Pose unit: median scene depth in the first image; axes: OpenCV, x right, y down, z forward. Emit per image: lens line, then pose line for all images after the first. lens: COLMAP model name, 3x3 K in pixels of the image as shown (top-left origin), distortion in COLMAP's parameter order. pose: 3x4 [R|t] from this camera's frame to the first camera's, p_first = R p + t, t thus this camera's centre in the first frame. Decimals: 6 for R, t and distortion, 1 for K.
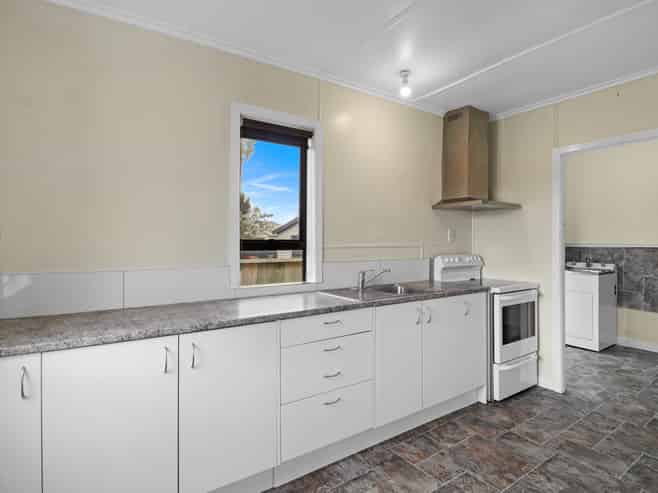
lens RADIAL K [[379.3, 0, 330.9], [0, 379.3, 242.5], [0, 0, 1]] dist [-0.007622, -0.001152]
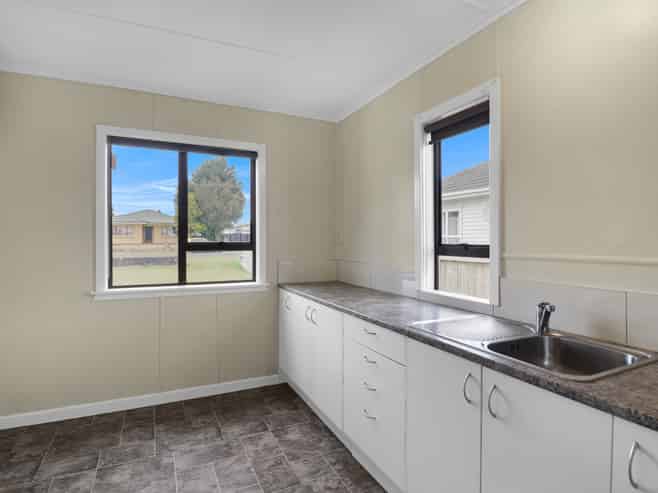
lens RADIAL K [[379.3, 0, 331.1], [0, 379.3, 244.7], [0, 0, 1]] dist [-0.007622, -0.001152]
pose [[-0.185348, 0.004541, -0.982662, 1.496838], [-0.021967, 0.999720, 0.008763, -0.020965], [0.982427, 0.023211, -0.185197, 1.387488]]
